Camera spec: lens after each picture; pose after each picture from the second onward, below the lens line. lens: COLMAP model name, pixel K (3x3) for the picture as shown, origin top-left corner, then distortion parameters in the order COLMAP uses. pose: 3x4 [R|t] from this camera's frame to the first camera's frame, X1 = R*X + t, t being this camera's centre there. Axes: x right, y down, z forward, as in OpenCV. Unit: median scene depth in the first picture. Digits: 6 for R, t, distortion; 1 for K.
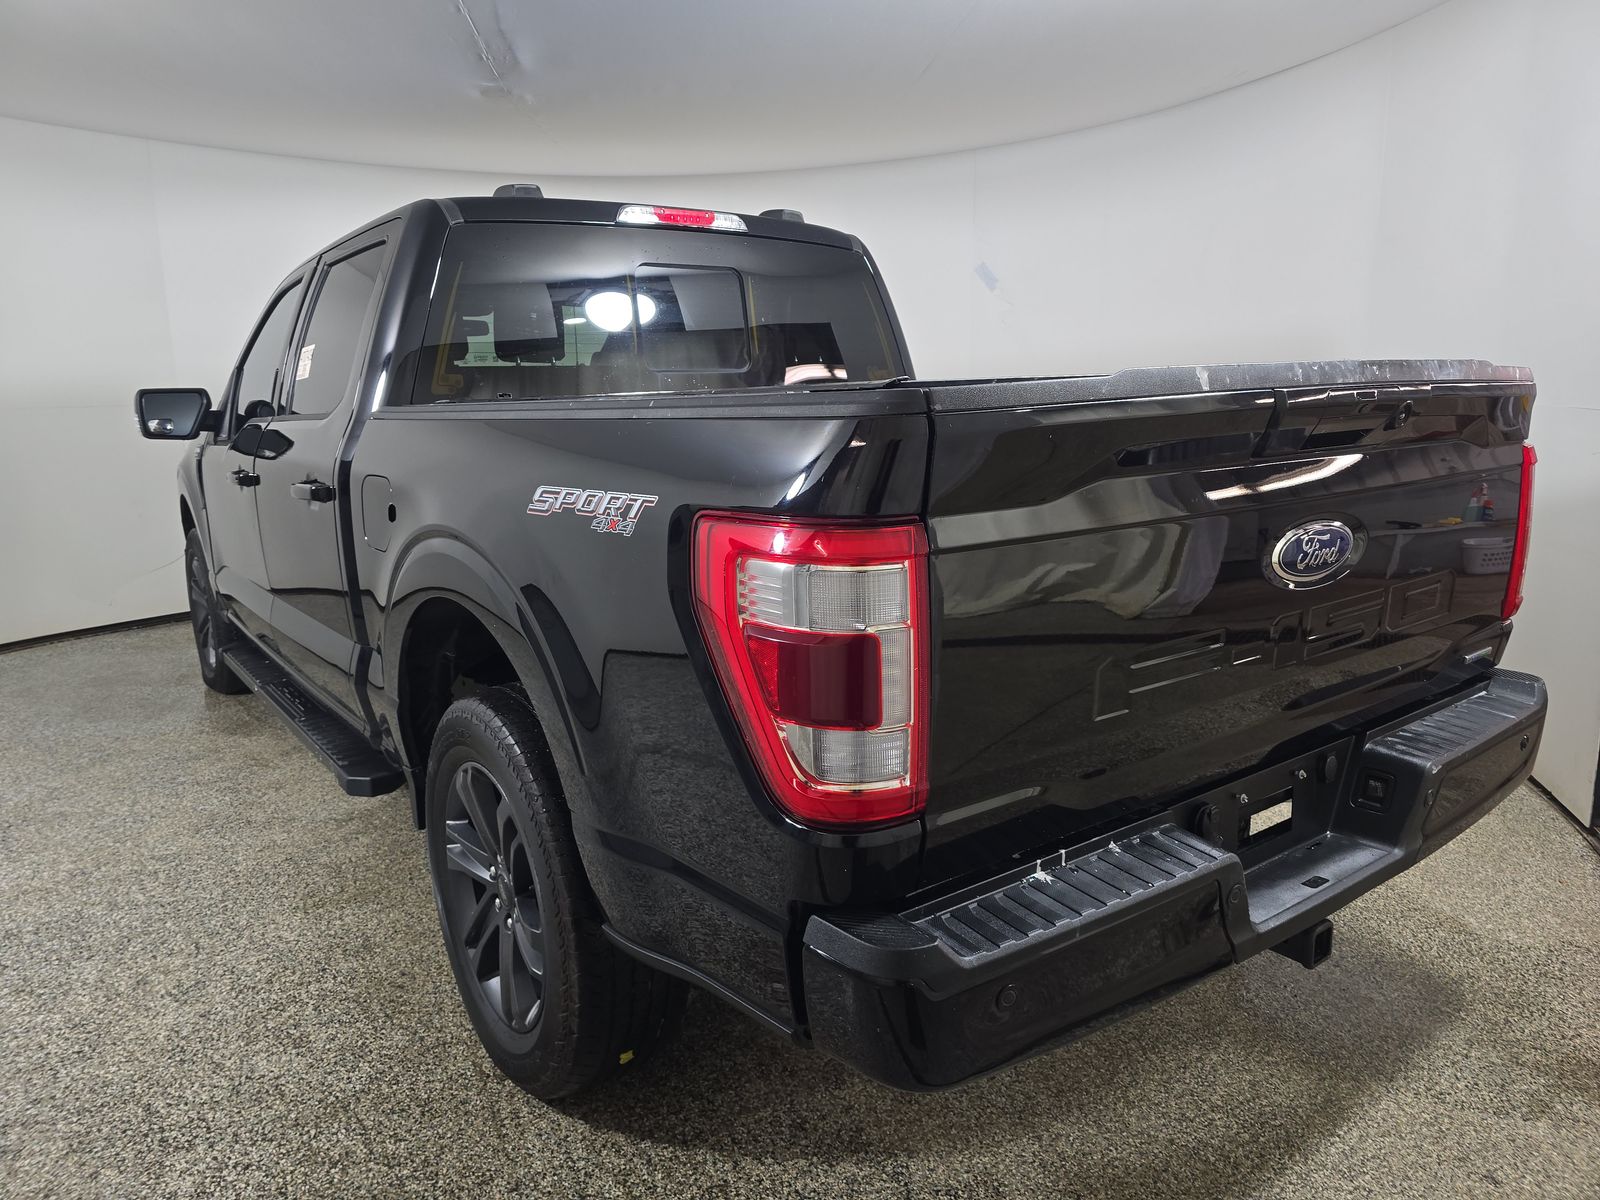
lens RADIAL K [[1049.6, 0, 800.0], [0, 1049.6, 600.0], [0, 0, 1]] dist [0.067594, -0.073513]
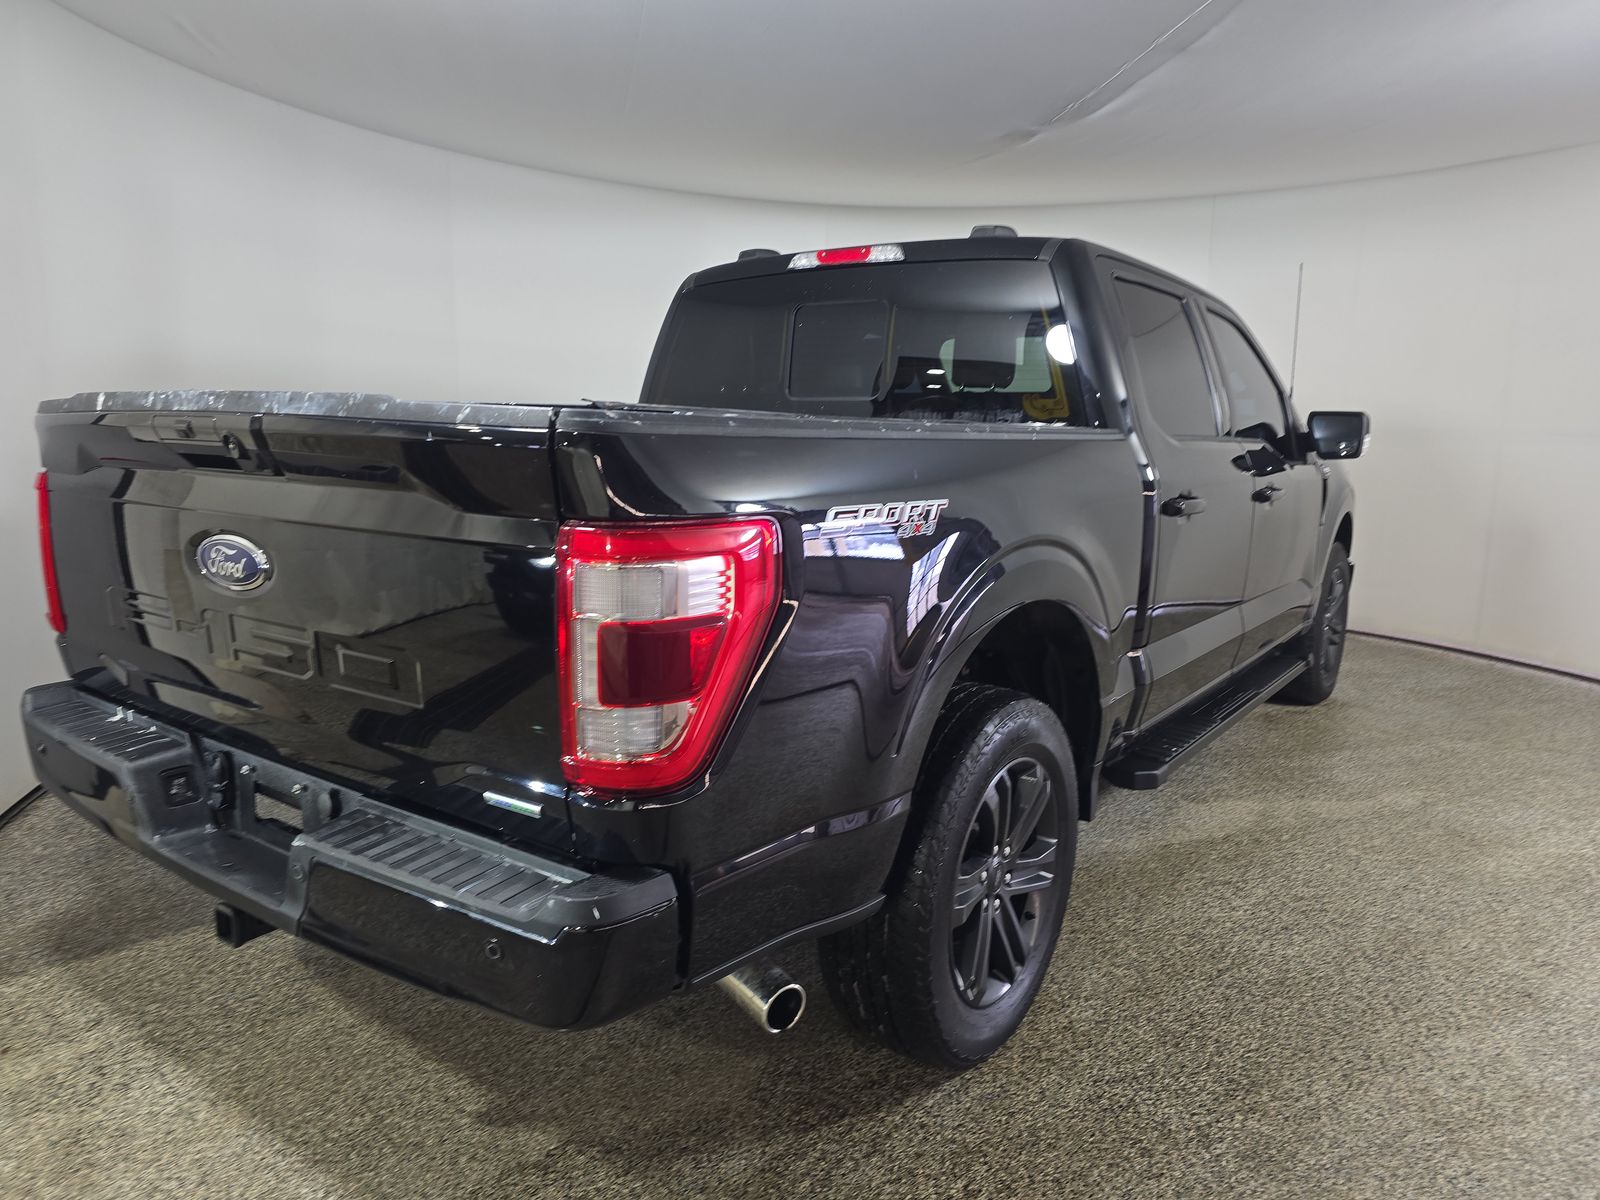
lens RADIAL K [[1049.6, 0, 800.0], [0, 1049.6, 600.0], [0, 0, 1]] dist [0.067594, -0.073513]
pose [[0.349168, 0.189546, -0.917689, 0.950470], [-0.209604, 0.970312, 0.120664, -0.147628], [0.913317, 0.150219, 0.378532, 0.625629]]
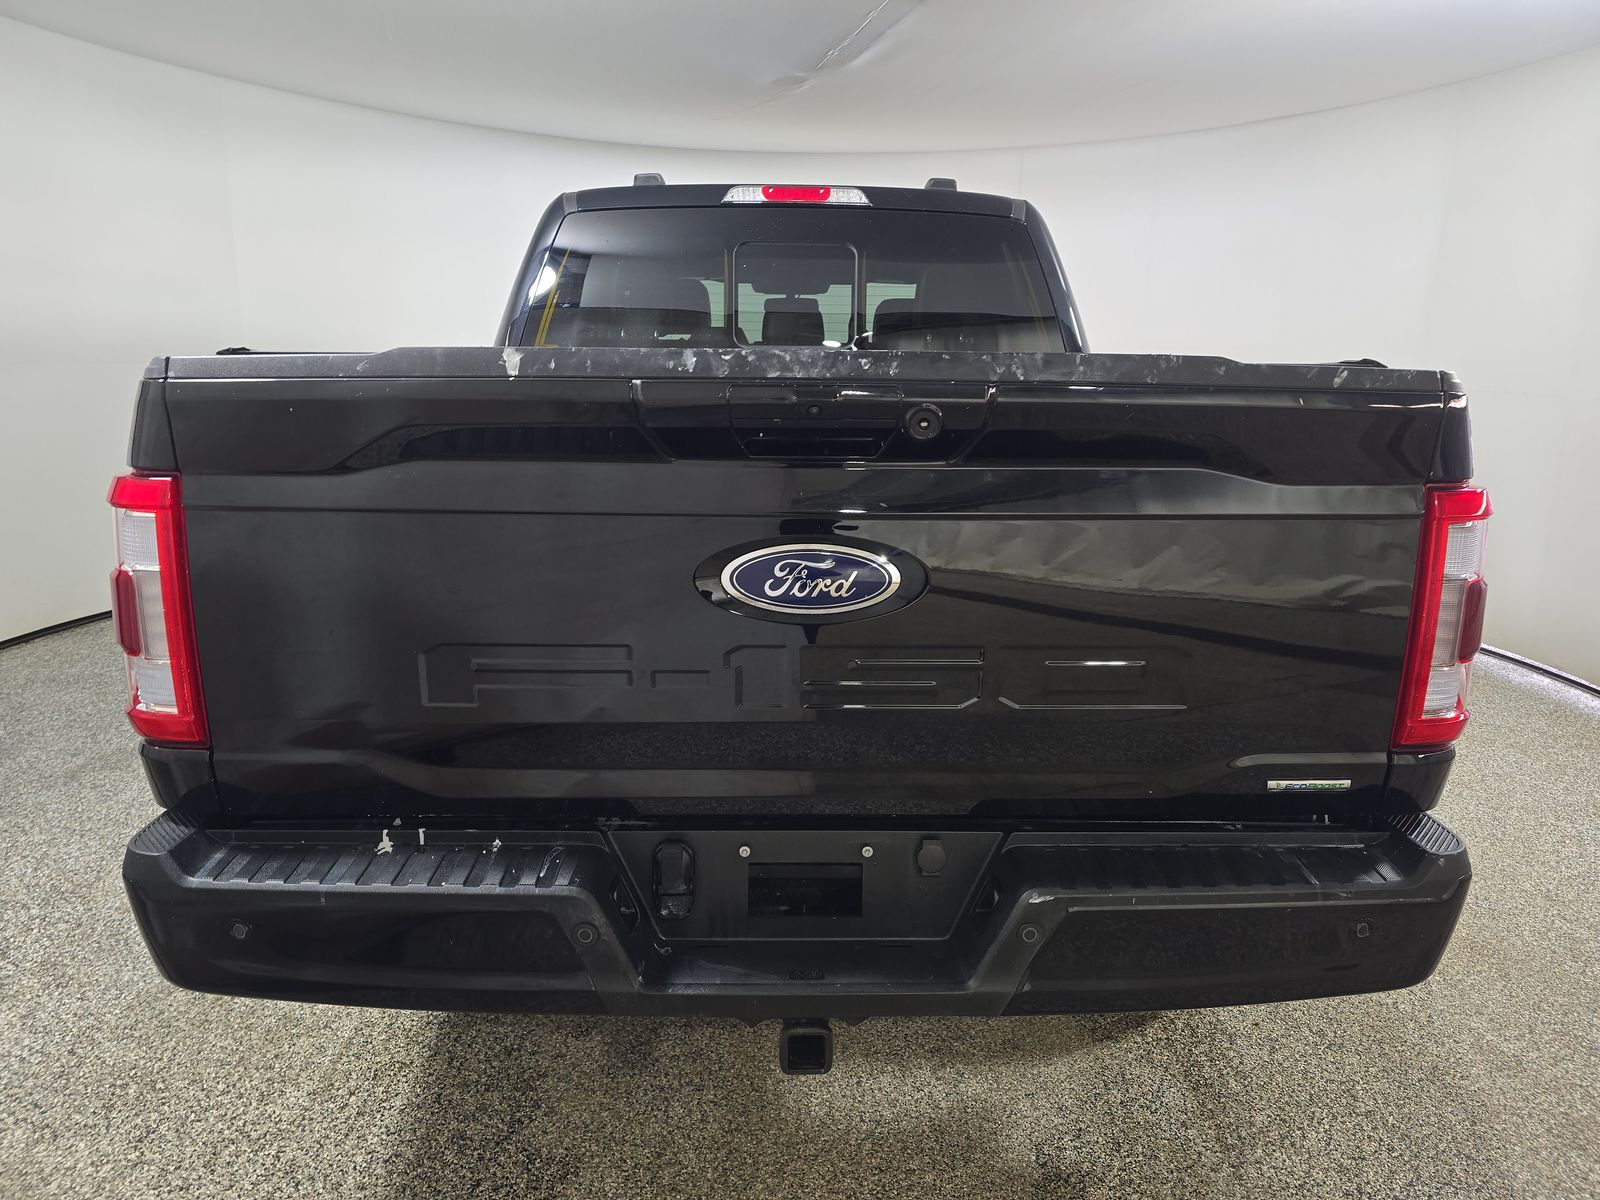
lens RADIAL K [[1049.6, 0, 800.0], [0, 1049.6, 600.0], [0, 0, 1]] dist [0.067594, -0.073513]
pose [[0.828803, 0.155180, -0.537592, 0.512824], [-0.143618, 0.987584, 0.063658, -0.045377], [0.540795, 0.024448, 0.840799, 0.168126]]
